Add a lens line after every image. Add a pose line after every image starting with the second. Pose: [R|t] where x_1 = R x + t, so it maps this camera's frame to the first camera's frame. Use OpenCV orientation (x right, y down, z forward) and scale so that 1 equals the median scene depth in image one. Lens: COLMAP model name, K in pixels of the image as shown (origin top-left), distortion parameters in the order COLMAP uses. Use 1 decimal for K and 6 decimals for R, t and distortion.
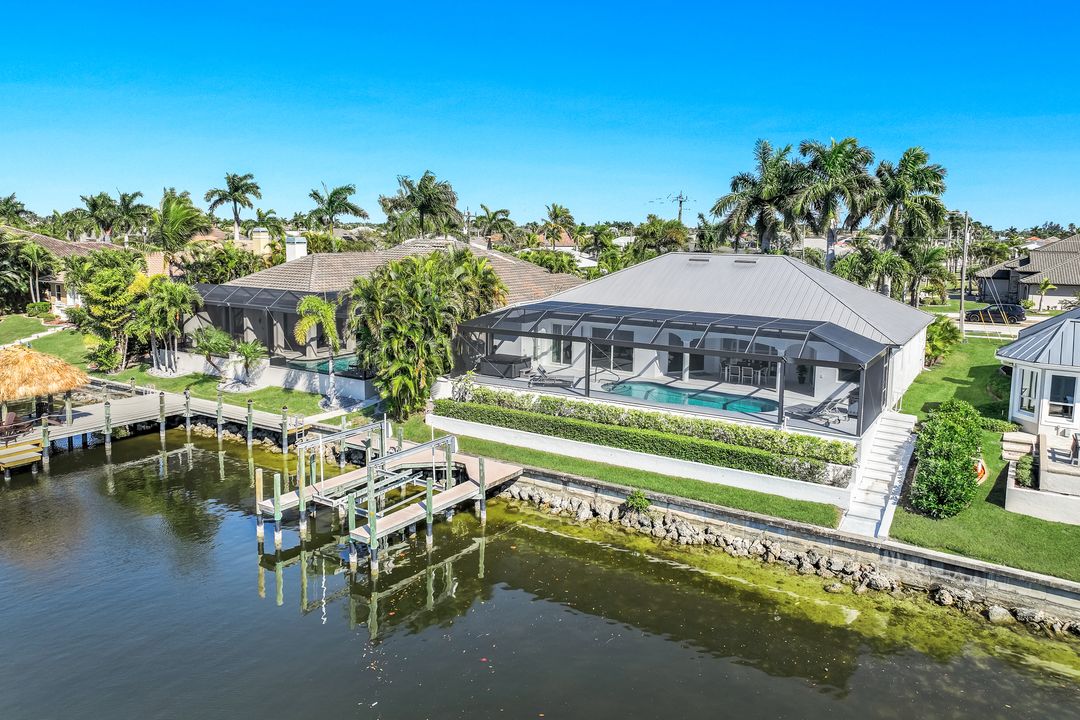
lens RADIAL K [[783.8, 0, 540.0], [0, 783.8, 360.0], [0, 0, 1]] dist [0.007377, 0.002830]
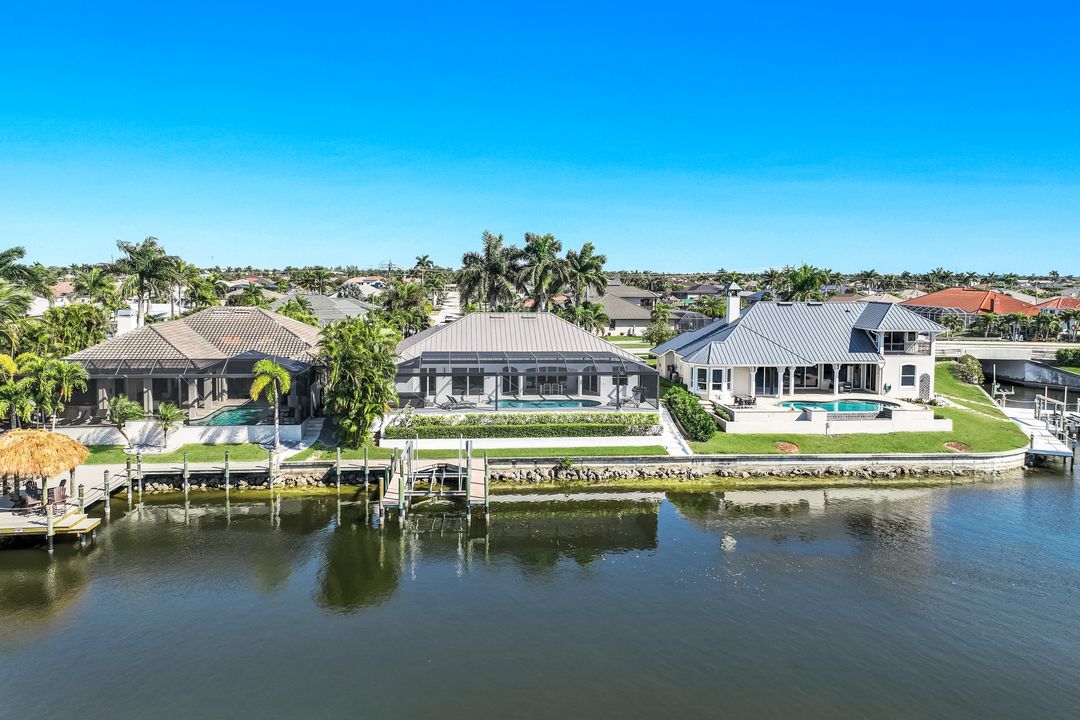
lens RADIAL K [[753.0, 0, 540.0], [0, 753.0, 360.0], [0, 0, 1]] dist [0.006252, 0.007357]
pose [[0.799775, -0.084802, 0.594280, -0.834540], [0.105156, 0.994456, 0.000388, -0.050509], [-0.591018, 0.062182, 0.804258, -0.303516]]
